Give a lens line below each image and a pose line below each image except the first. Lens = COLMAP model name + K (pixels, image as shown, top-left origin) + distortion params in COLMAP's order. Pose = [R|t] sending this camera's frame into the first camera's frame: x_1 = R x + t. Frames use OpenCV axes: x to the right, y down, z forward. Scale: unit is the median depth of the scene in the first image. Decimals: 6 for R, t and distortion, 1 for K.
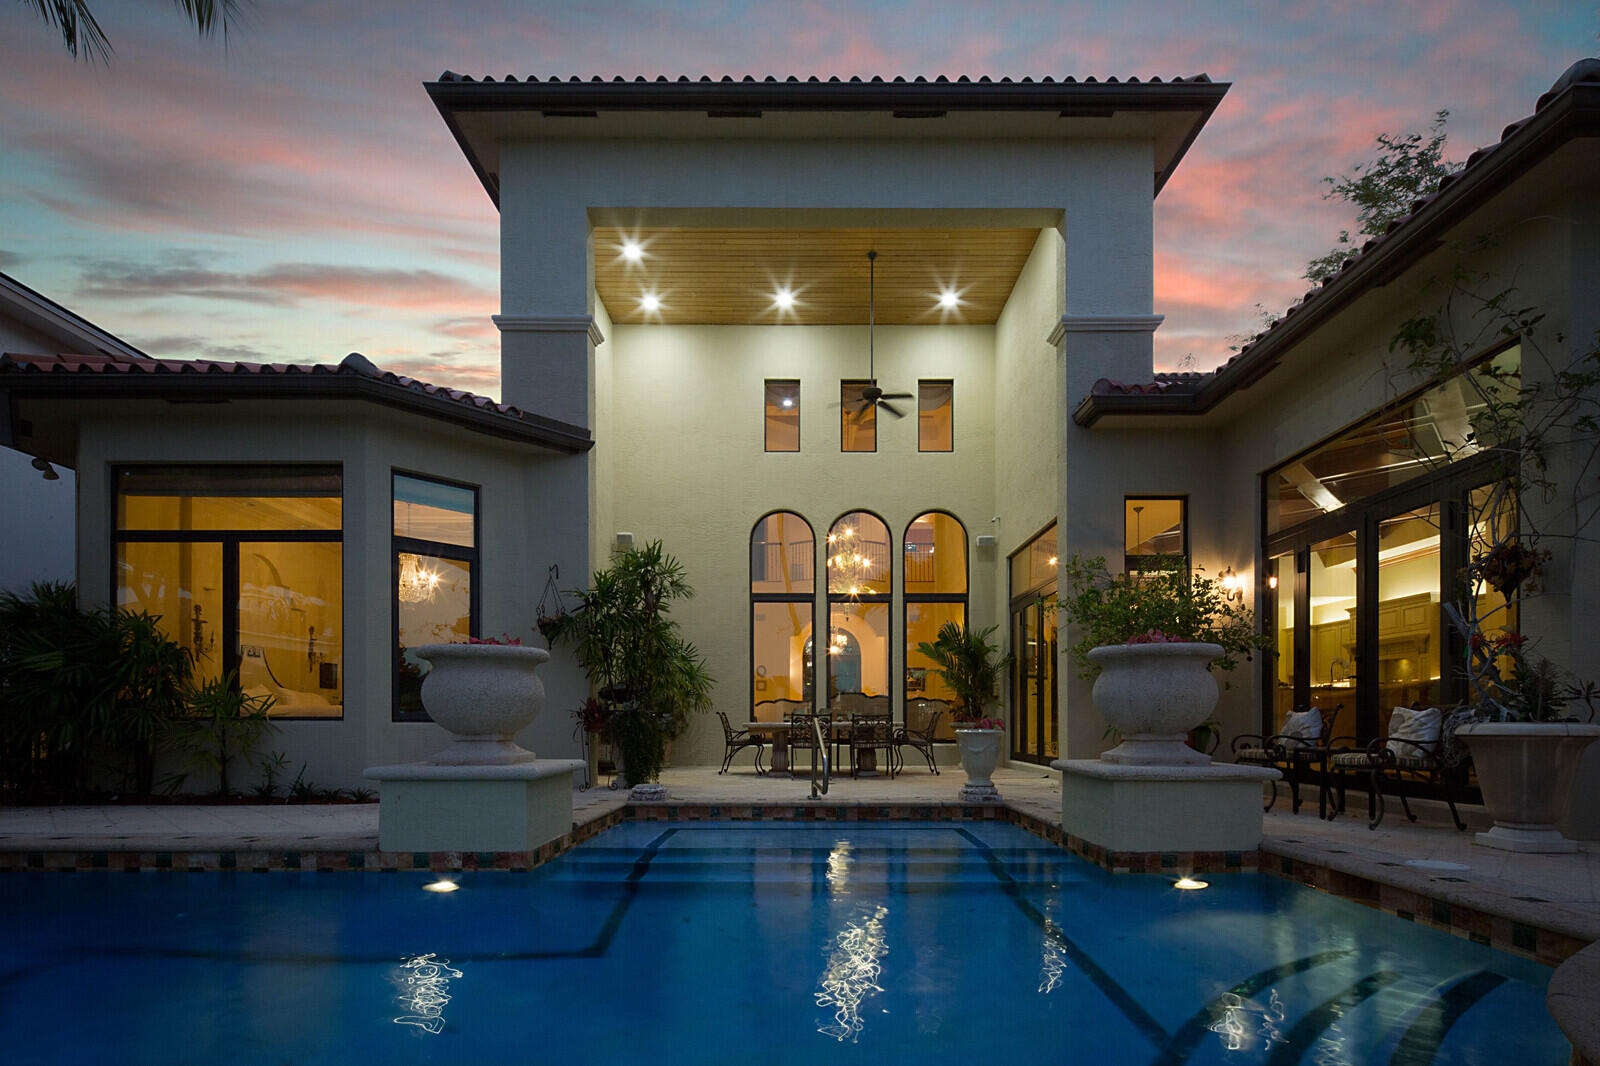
lens RADIAL K [[767.7, 0, 797.1], [0, 767.7, 723.3], [0, 0, 1]] dist [0.000805, -0.000916]
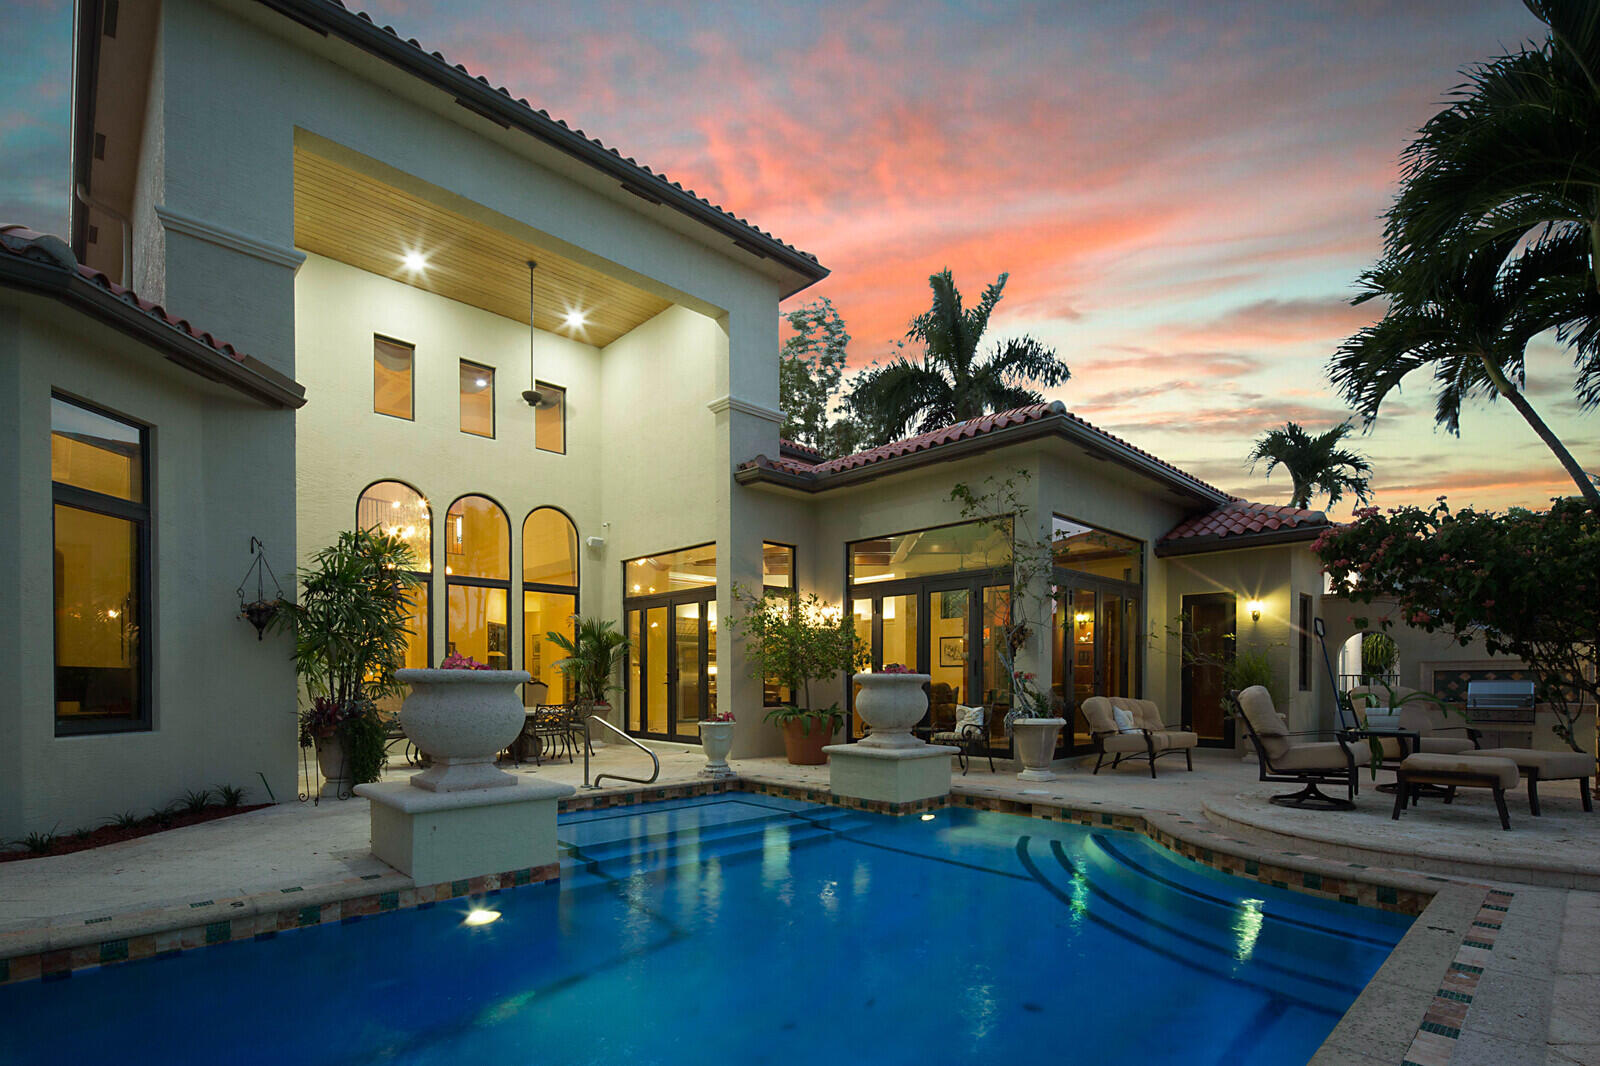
lens RADIAL K [[774.1, 0, 797.7], [0, 774.1, 686.8], [0, 0, 1]] dist [-0.000269, -0.000098]
pose [[0.717842, -0.004715, 0.696190, -0.518235], [0.001577, 0.999986, 0.005146, -0.052027], [-0.696204, -0.002596, 0.717839, -0.014507]]
